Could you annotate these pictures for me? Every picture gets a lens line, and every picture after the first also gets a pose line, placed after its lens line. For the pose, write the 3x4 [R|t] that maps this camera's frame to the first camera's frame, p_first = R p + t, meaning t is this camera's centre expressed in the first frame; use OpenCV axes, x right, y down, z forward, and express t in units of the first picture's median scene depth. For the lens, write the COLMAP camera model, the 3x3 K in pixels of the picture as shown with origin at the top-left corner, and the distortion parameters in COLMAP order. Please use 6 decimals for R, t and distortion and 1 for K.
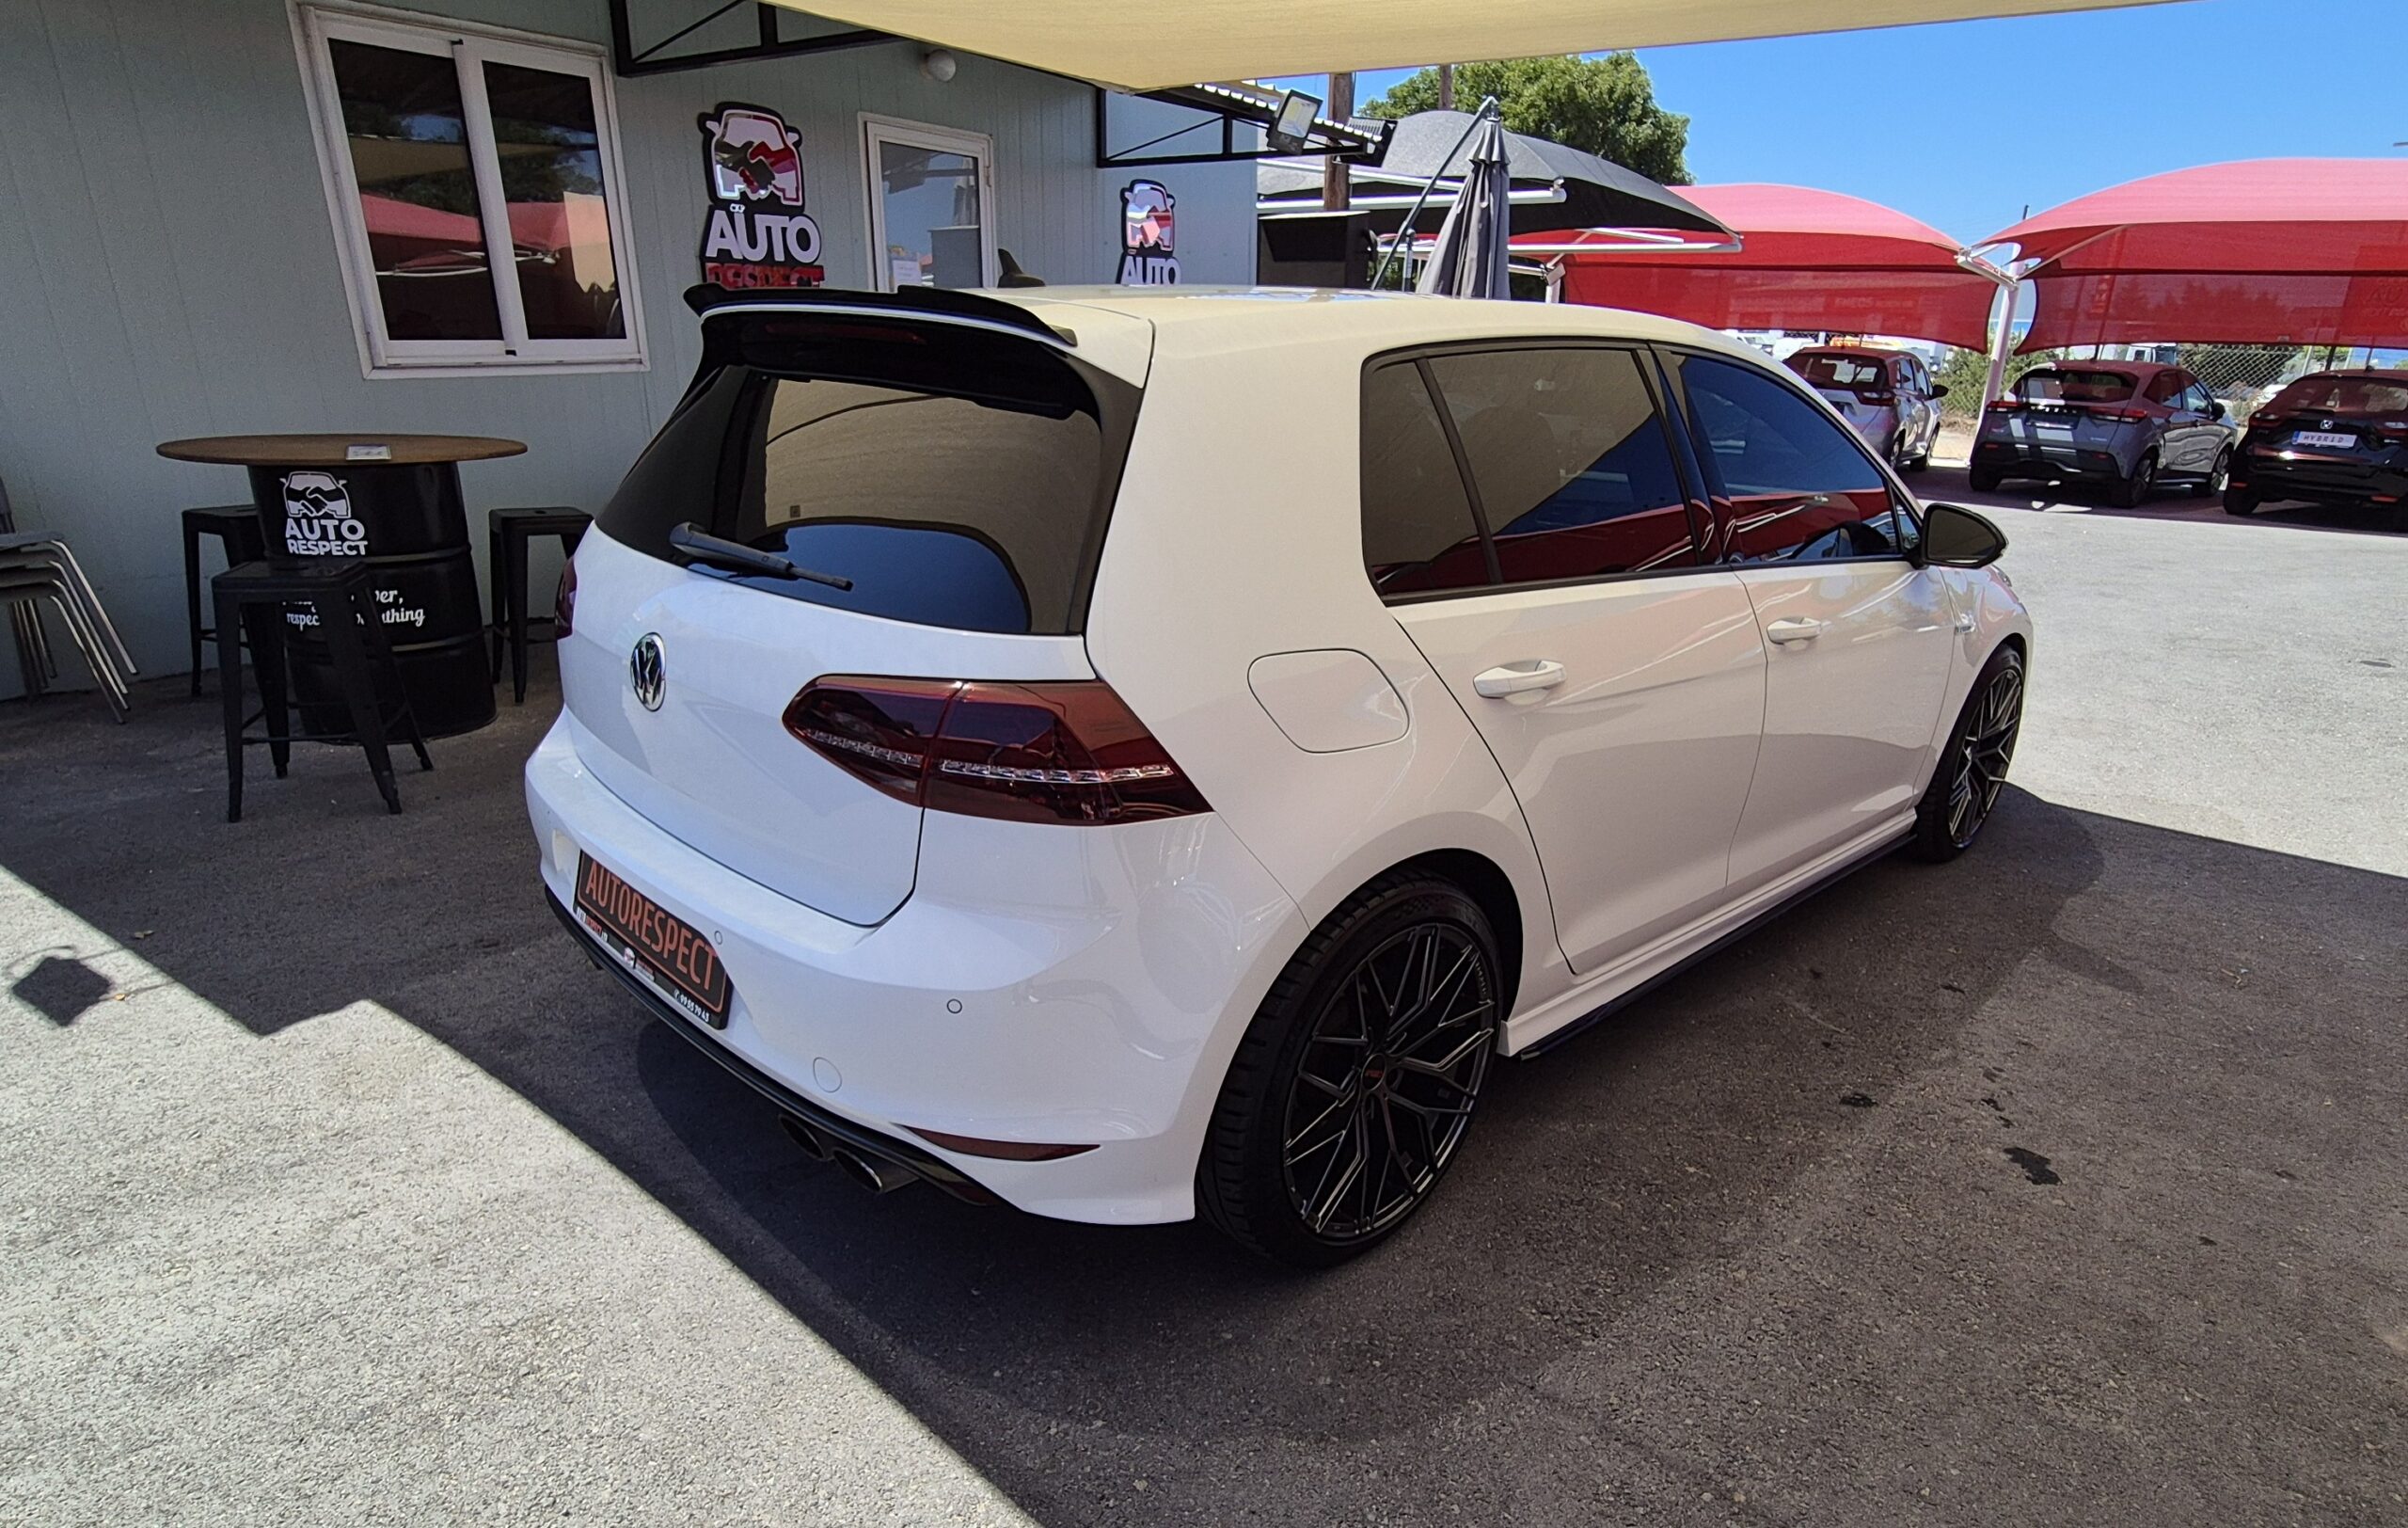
lens RADIAL K [[1141.8, 0, 1204.0], [0, 1141.8, 764.0], [0, 0, 1]] dist [-0.002305, -0.000090]
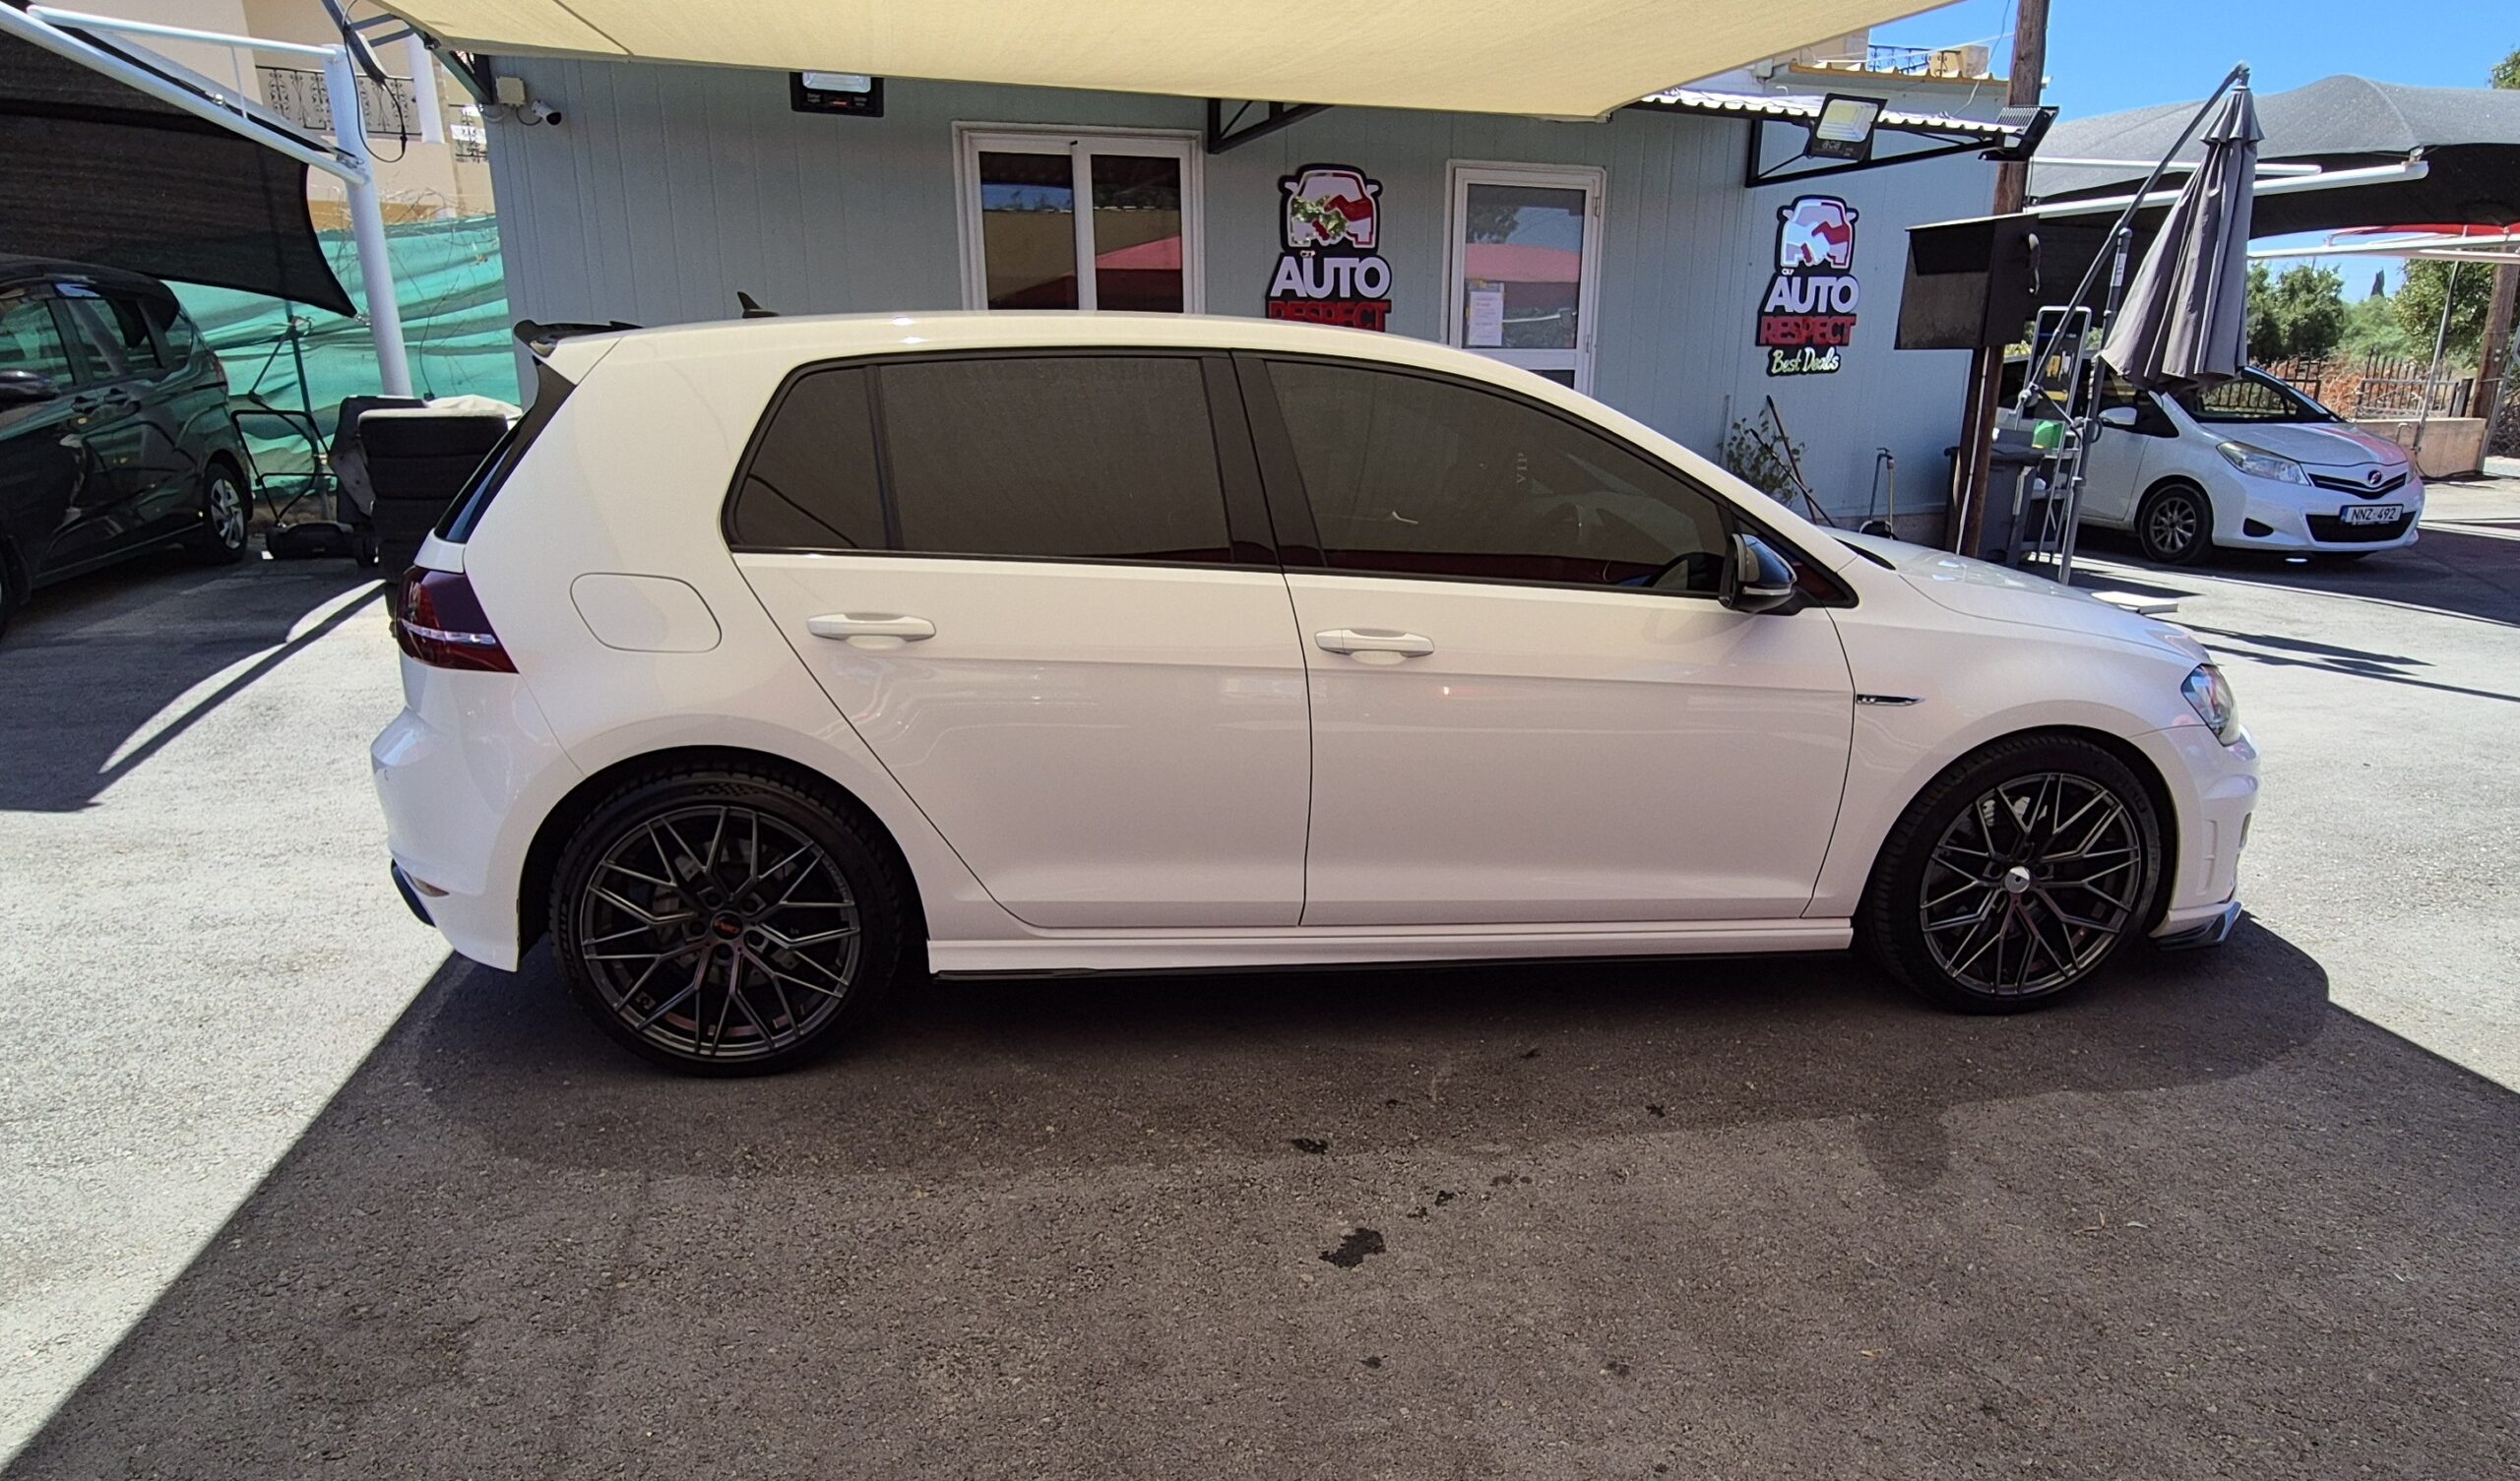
lens RADIAL K [[1157.8, 0, 1267.3], [0, 1157.8, 709.9], [0, 0, 1]] dist [-0.002941, 0.000410]
pose [[0.856257, 0.137610, -0.497884, 0.196829], [-0.171396, 0.984944, -0.022536, -0.005393], [0.487287, 0.104632, 0.866951, 0.026336]]
